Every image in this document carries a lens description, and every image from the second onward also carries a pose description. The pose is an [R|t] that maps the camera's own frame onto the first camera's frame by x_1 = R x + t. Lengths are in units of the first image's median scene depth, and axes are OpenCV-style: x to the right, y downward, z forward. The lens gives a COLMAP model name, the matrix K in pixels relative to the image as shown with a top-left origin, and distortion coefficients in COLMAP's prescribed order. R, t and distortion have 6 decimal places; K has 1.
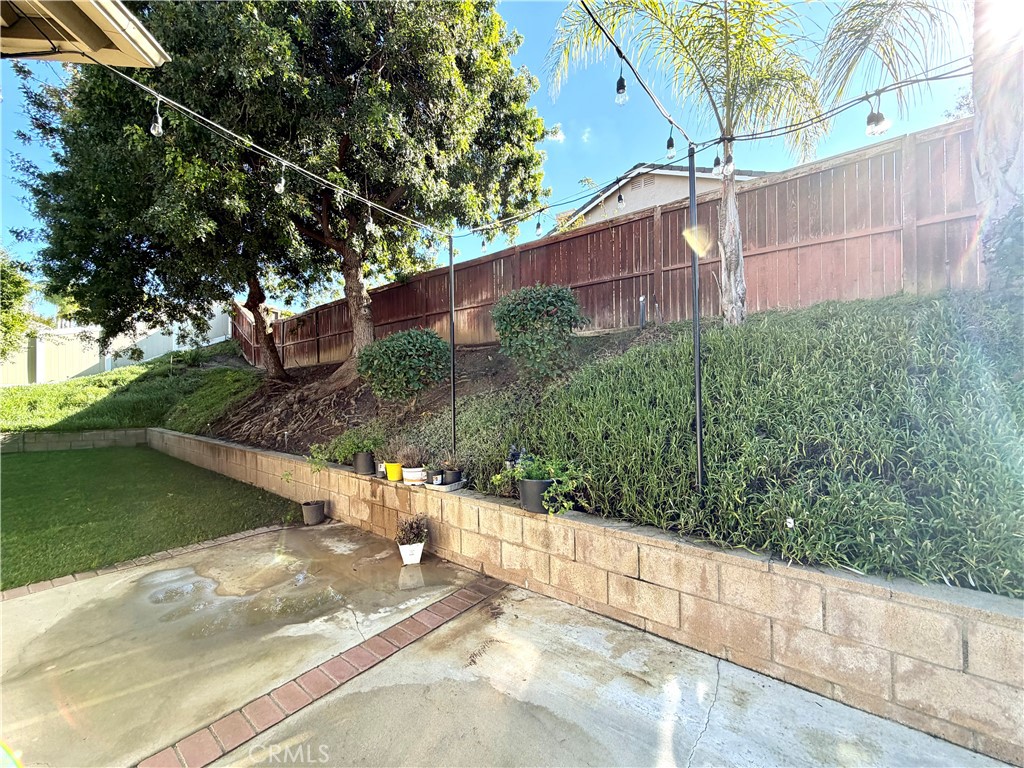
lens RADIAL K [[408.4, 0, 511.9], [0, 408.4, 391.2], [0, 0, 1]] dist [-0.002810, 0.000015]
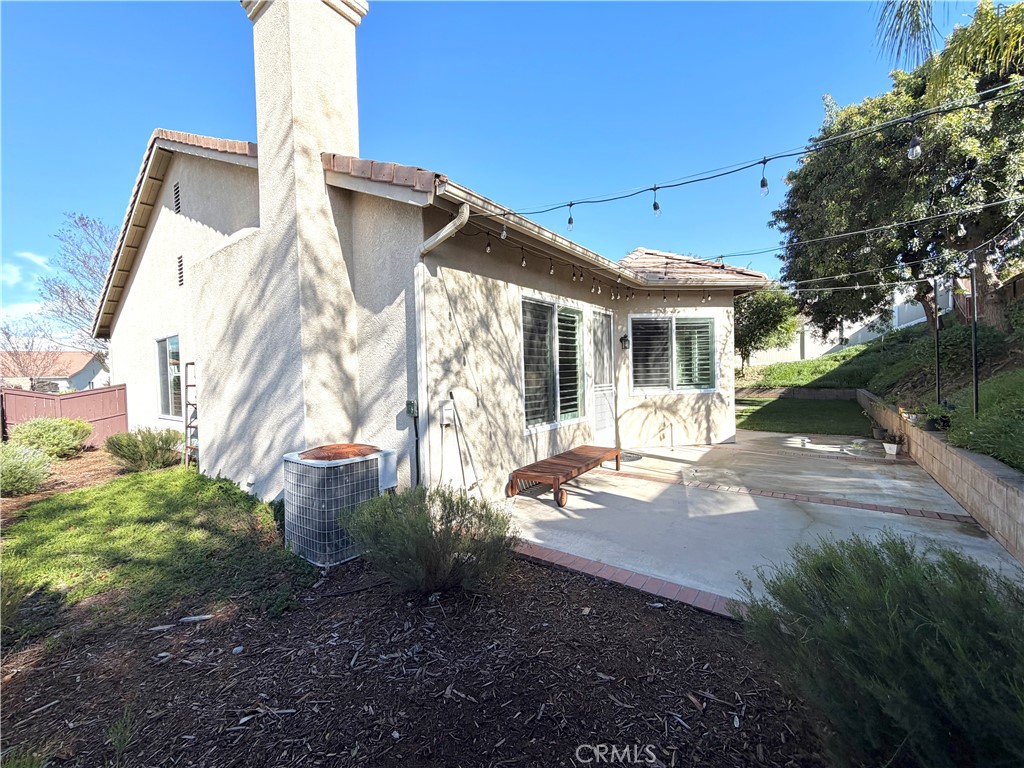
lens RADIAL K [[408.4, 0, 512.9], [0, 408.4, 382.1], [0, 0, 1]] dist [-0.002810, 0.000015]
pose [[0.035294, 0.034438, -0.998783, 0.542573], [0.025454, 0.999051, 0.035346, -0.018817], [0.999053, -0.026671, 0.034384, -0.298028]]
